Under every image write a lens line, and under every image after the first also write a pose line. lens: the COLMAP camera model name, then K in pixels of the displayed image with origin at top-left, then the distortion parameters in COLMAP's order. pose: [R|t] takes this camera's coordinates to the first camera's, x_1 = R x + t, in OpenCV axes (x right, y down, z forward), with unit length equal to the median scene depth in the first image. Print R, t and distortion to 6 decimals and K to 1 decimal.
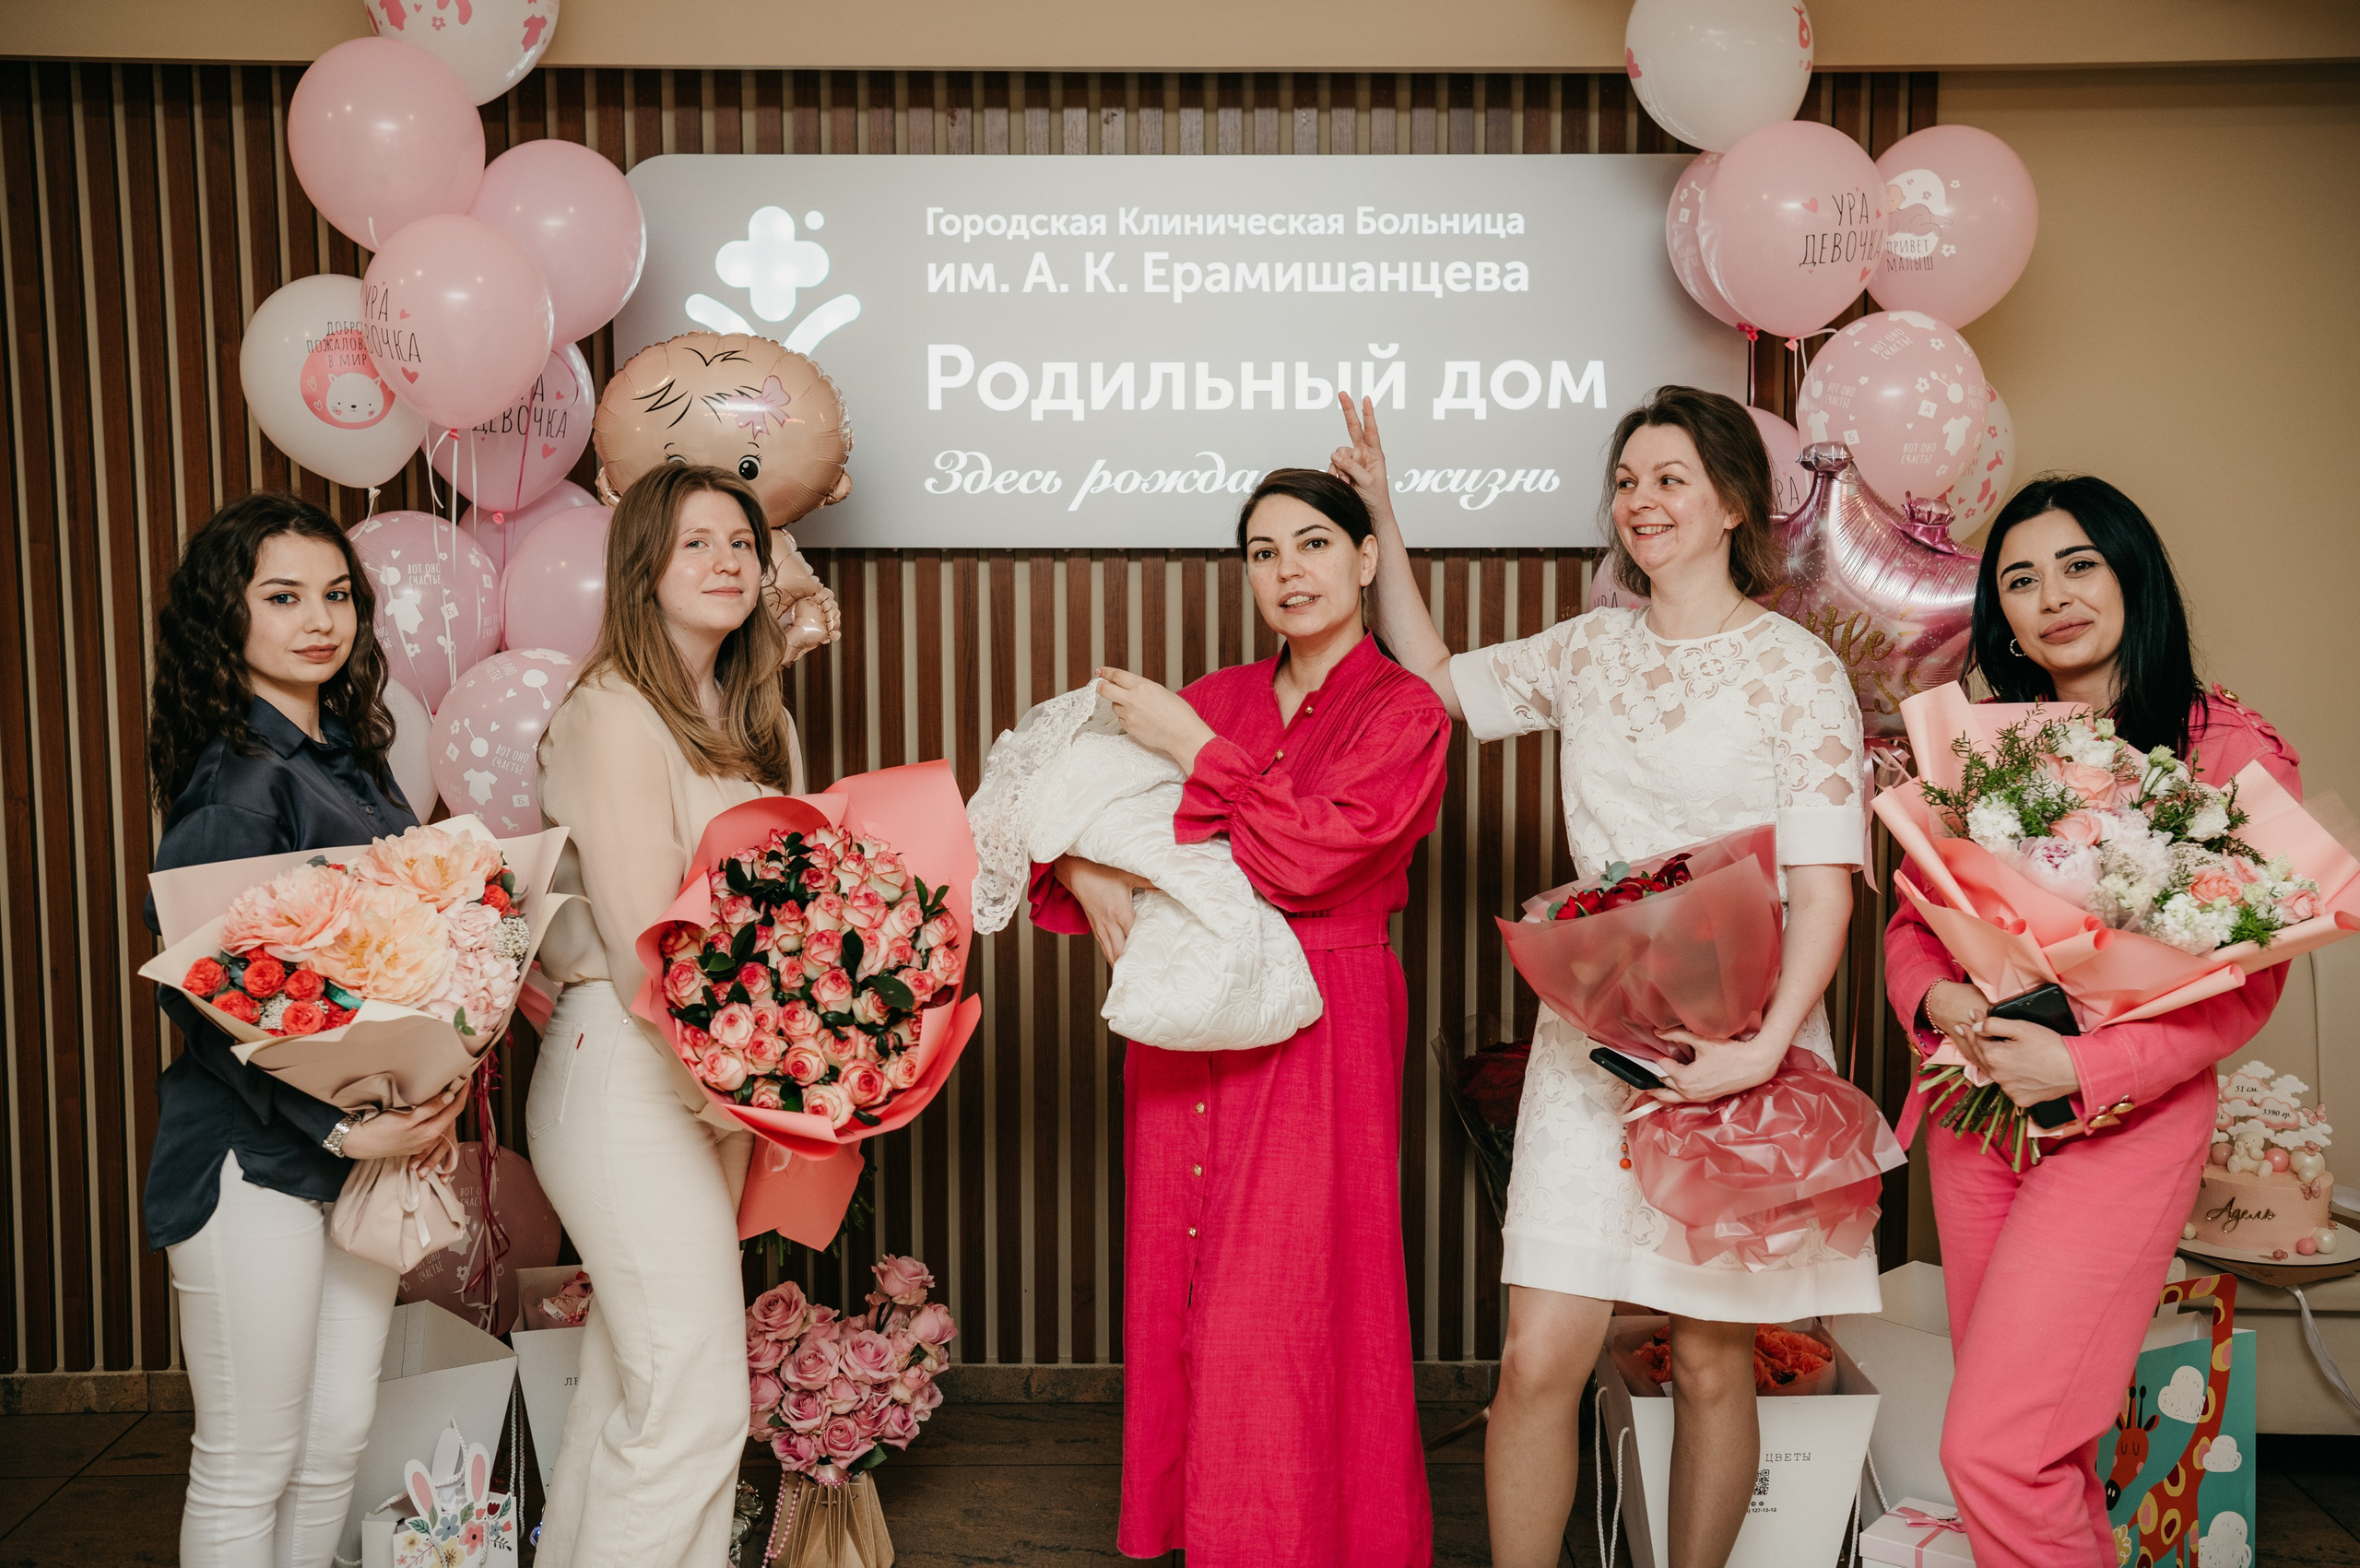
lens RADIAL K [[2814.8, 0, 1200.5], [0, 2814.8, 756.0], [0, 0, 1]] dist [0.094340, 0.000000]
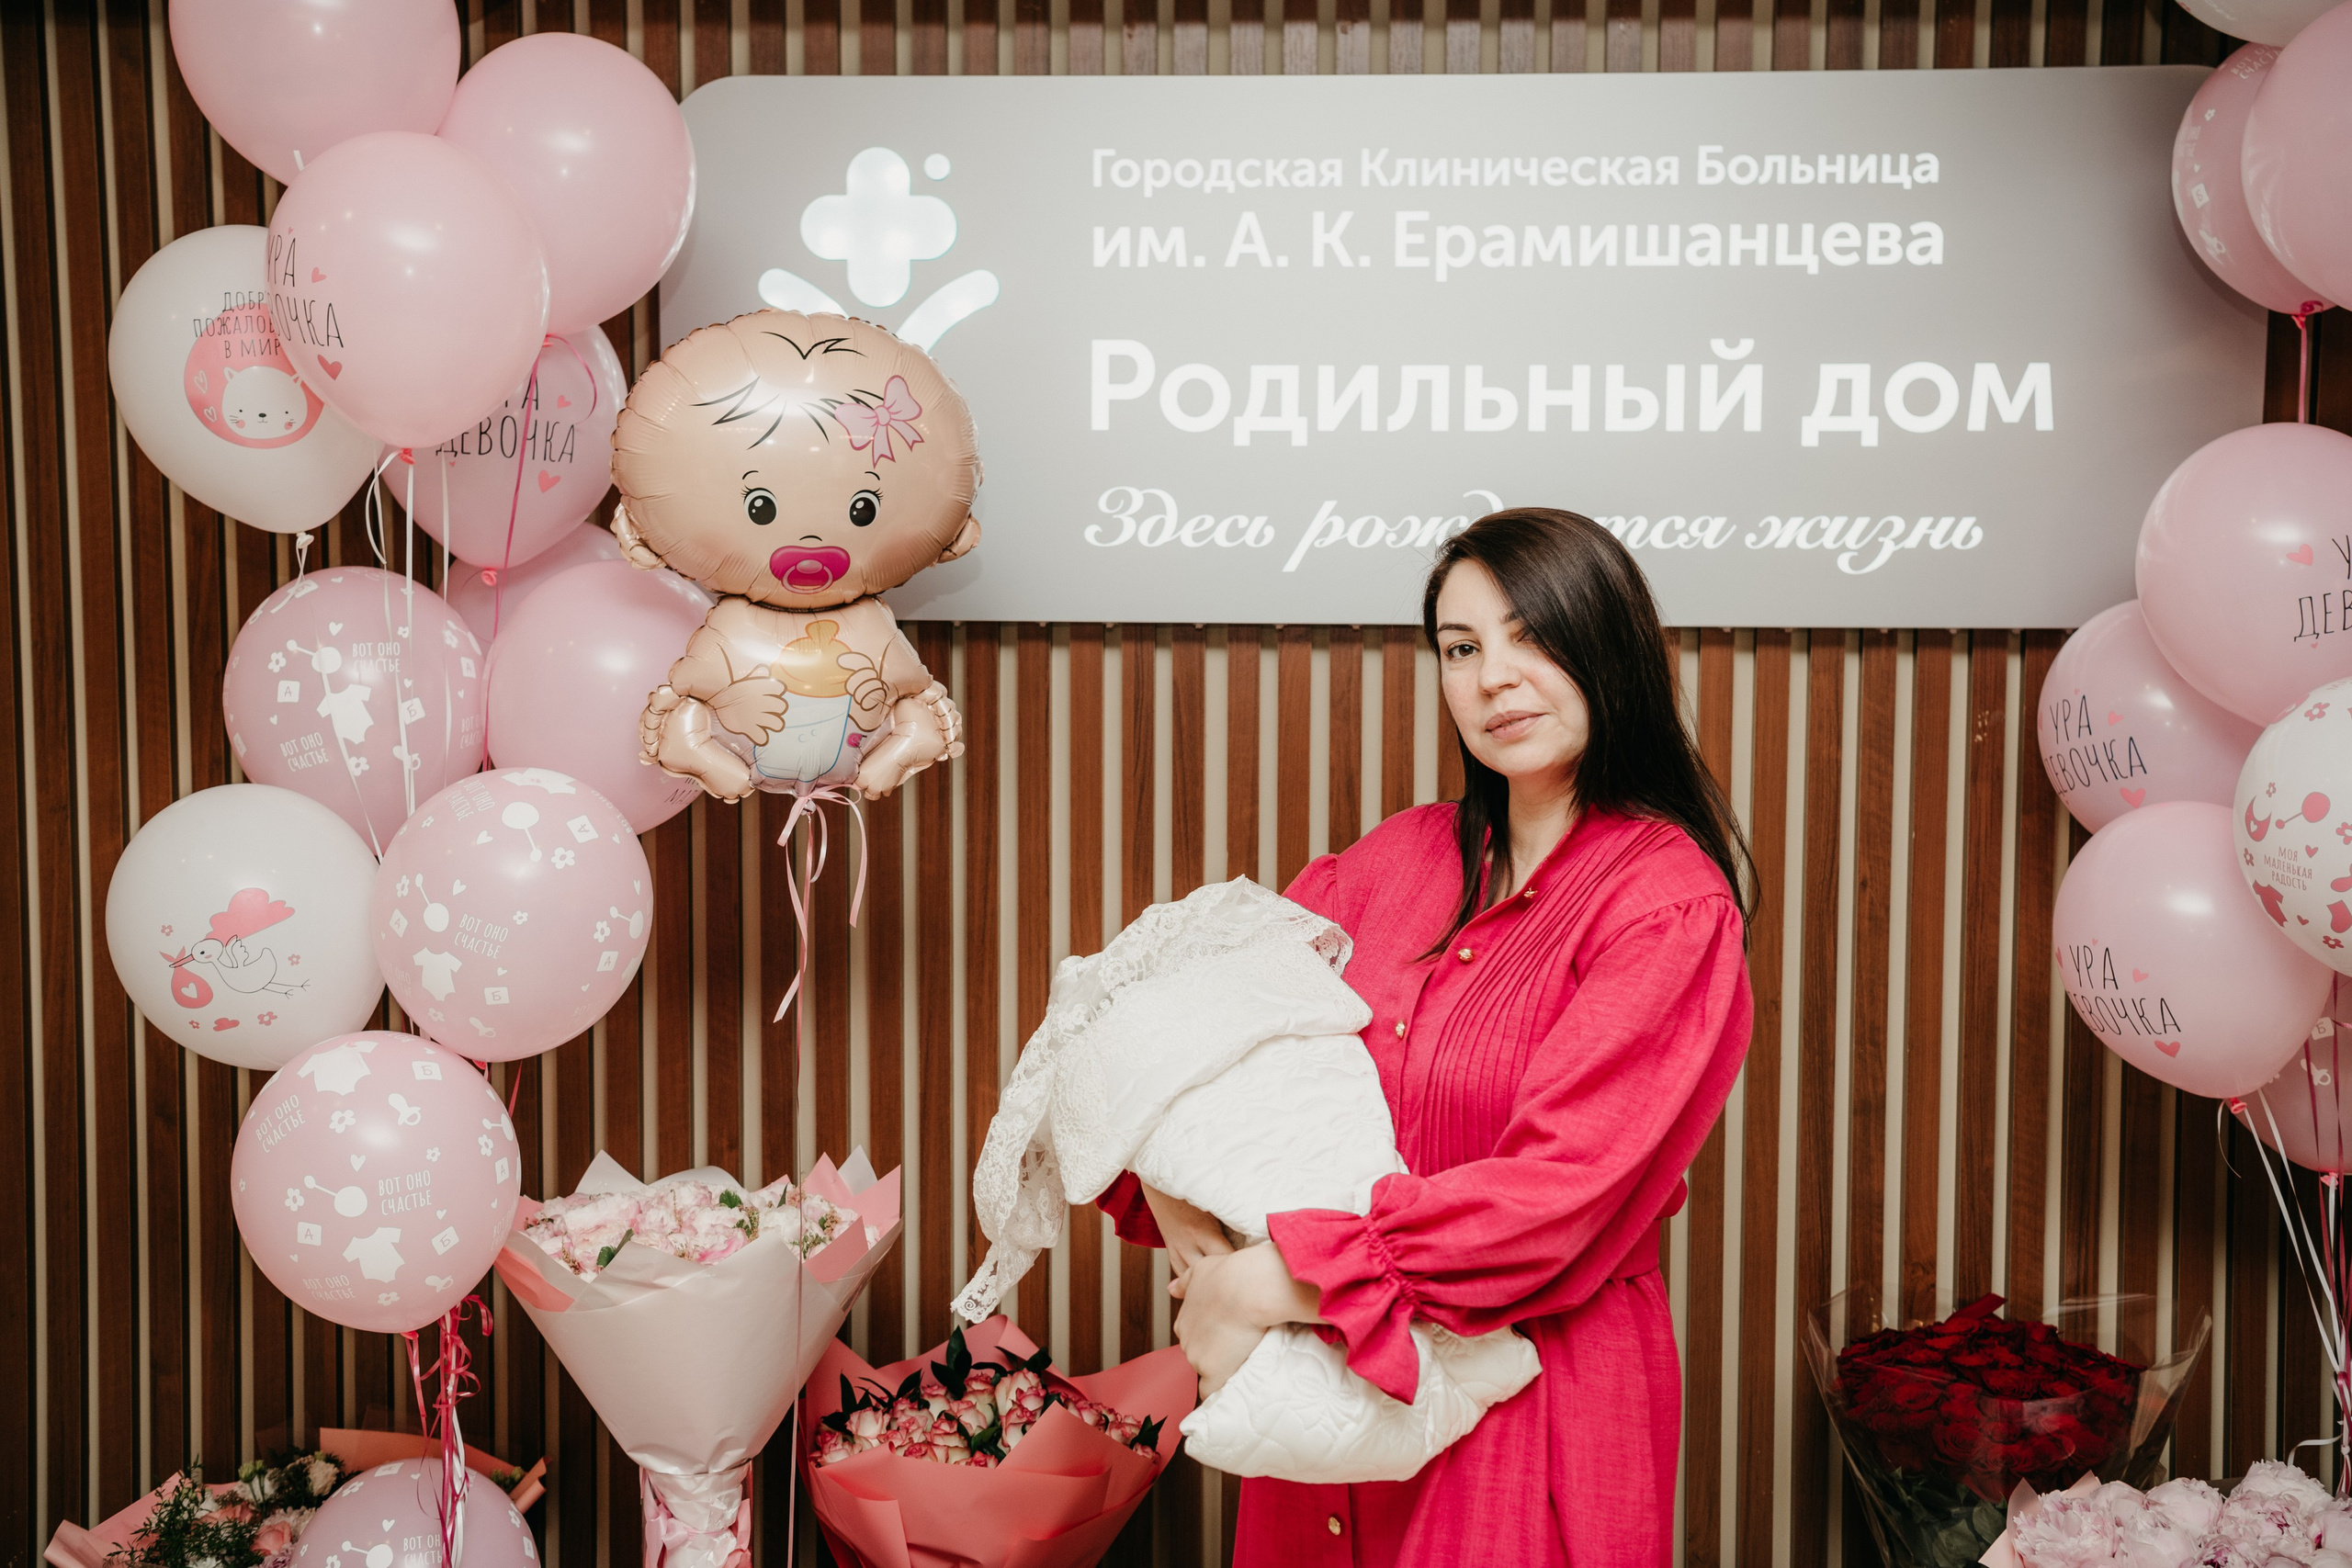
lens RADIAL K [[2777.6, 0, 1191.4], [0, 2777.6, 762.1], [0, 0, 1]] dist [0.102790, 0.000000]
pose [[0.998834, 0.011169, -0.046961, -0.036774], [-0.011754, 0.999857, -0.012193, -0.029749], [0.046818, 0.012731, 0.998822, 0.293854]]
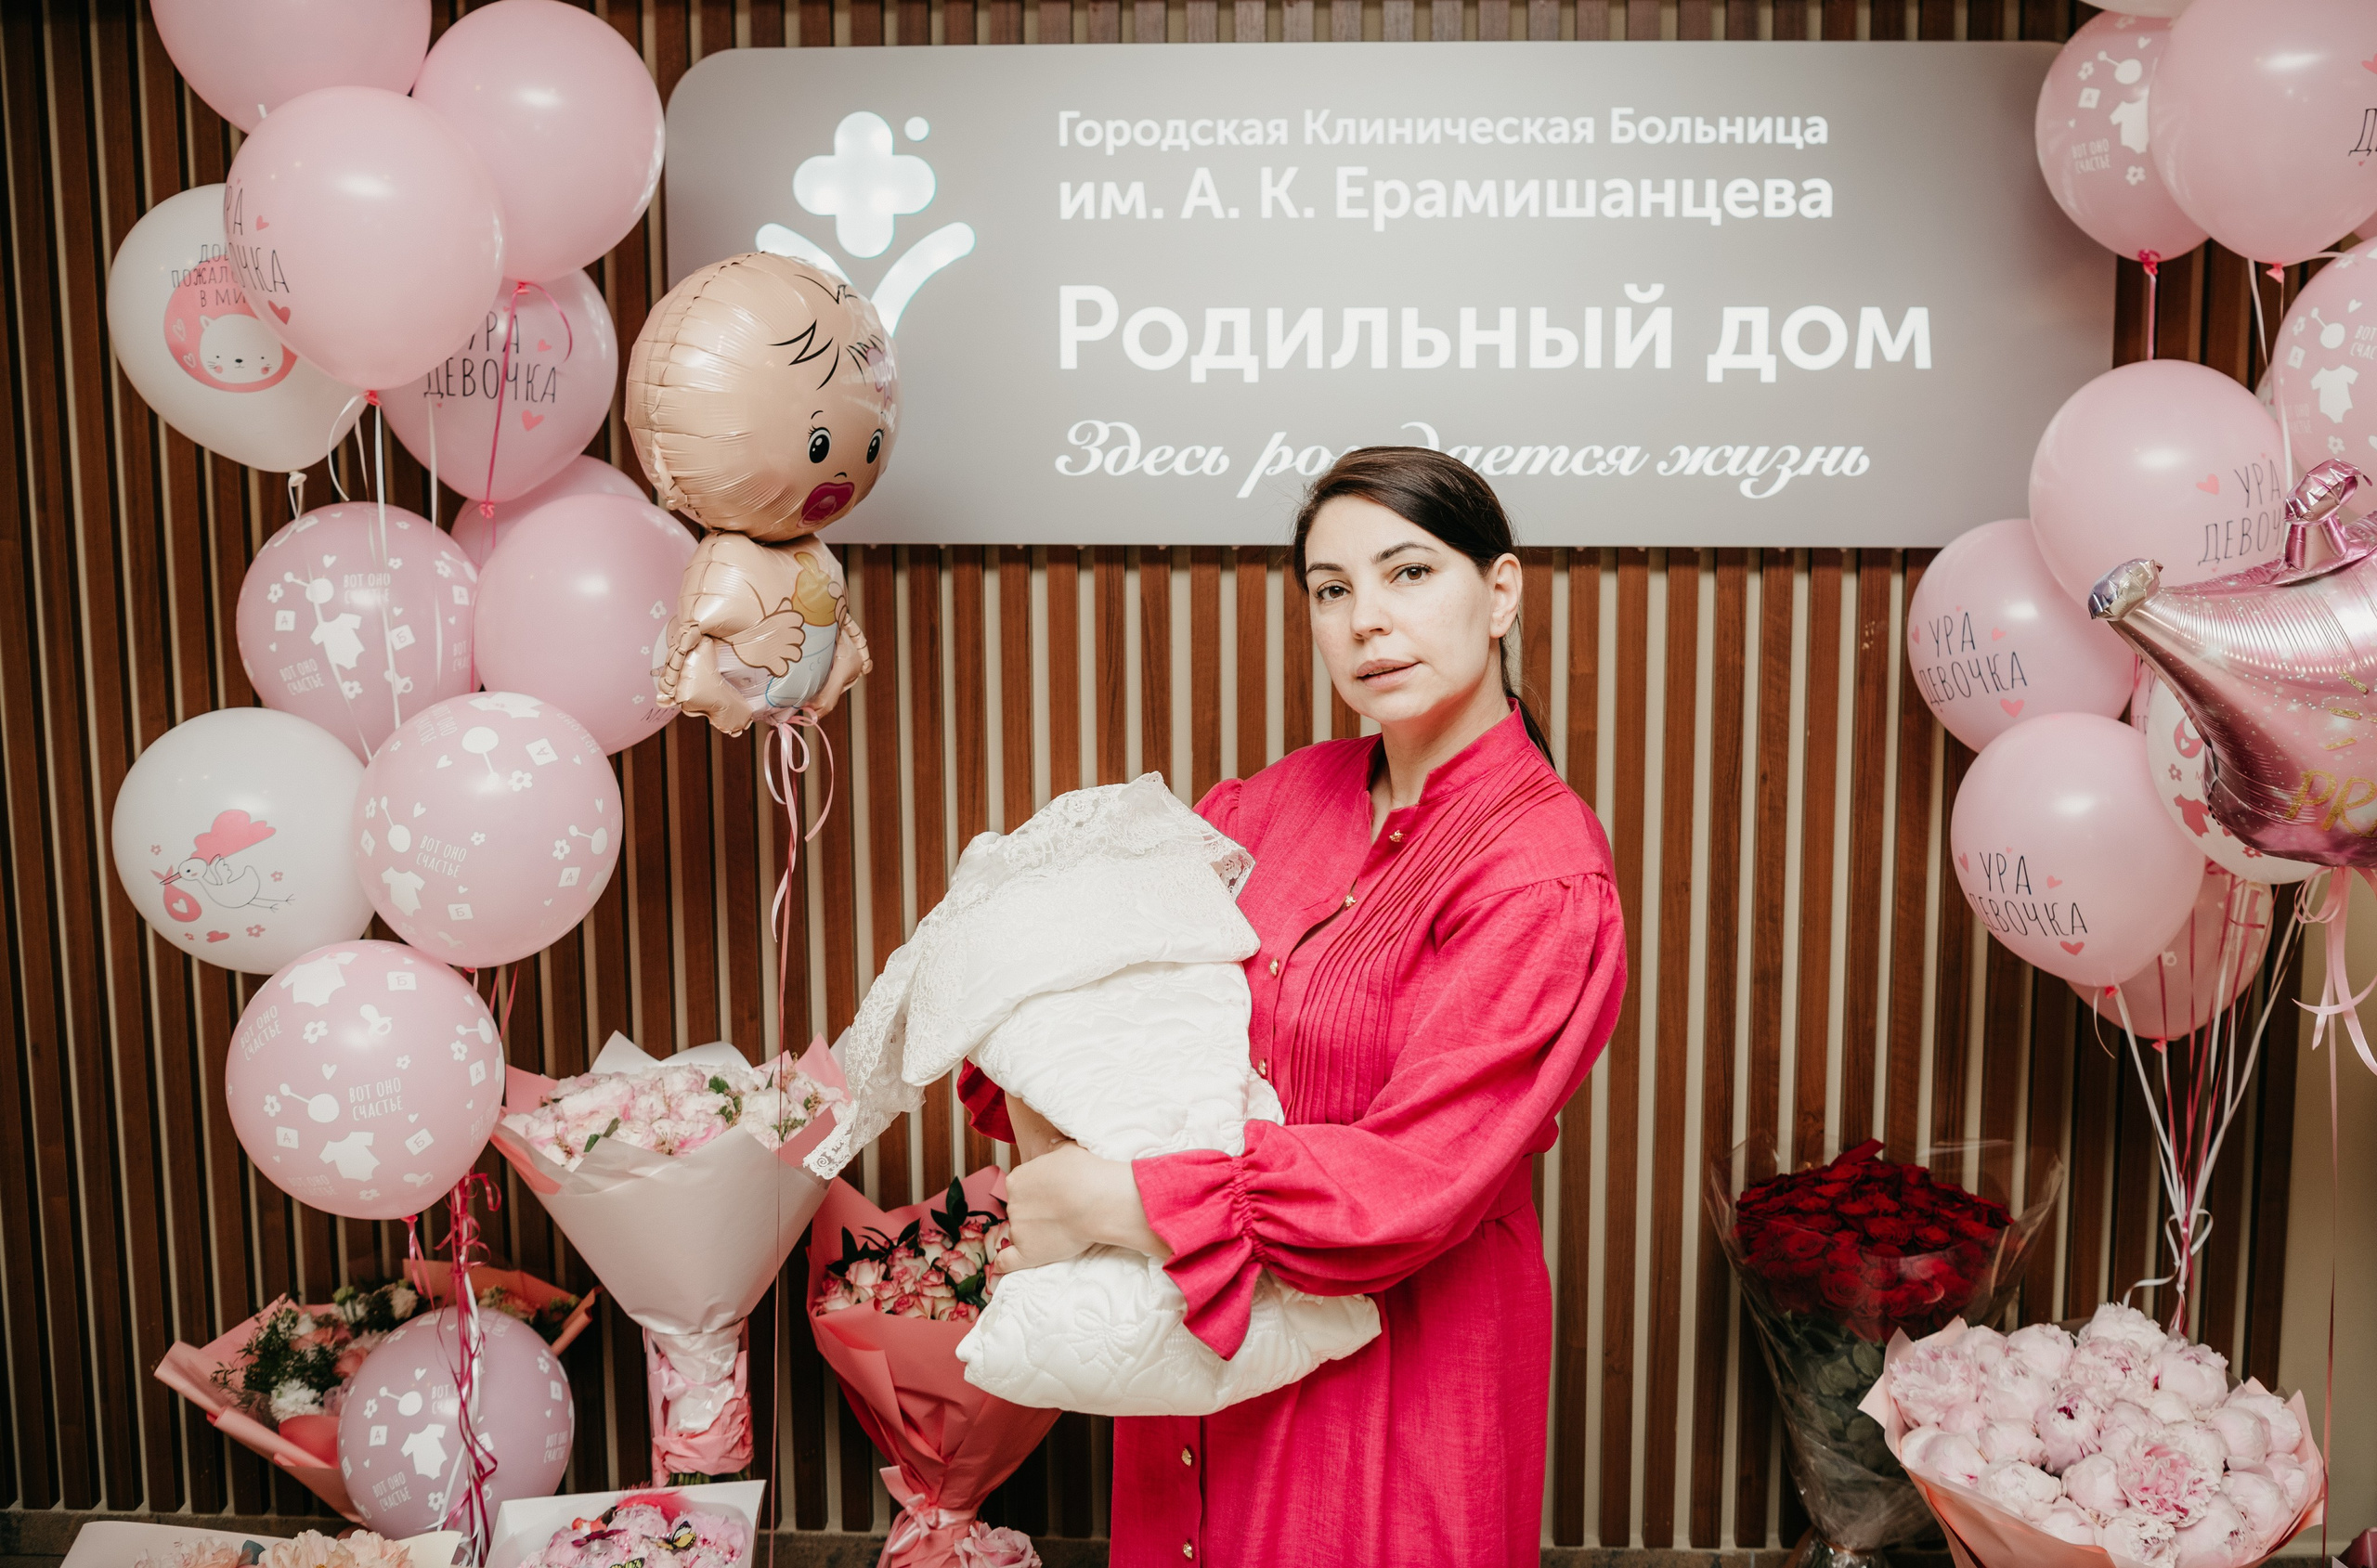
lens RADIAL K [[2061.0, 0, 1289.3], [0, 2061.0, 691.9], [0, 0, 1]] dist [-0.038194, 0.015640]
pose [[0.999315, 0.006215, -0.036486, -0.011393], [-0.005584, 0.999834, 0.017362, -0.043247], [0.036588, -0.017146, 0.999183, 0.429762]]
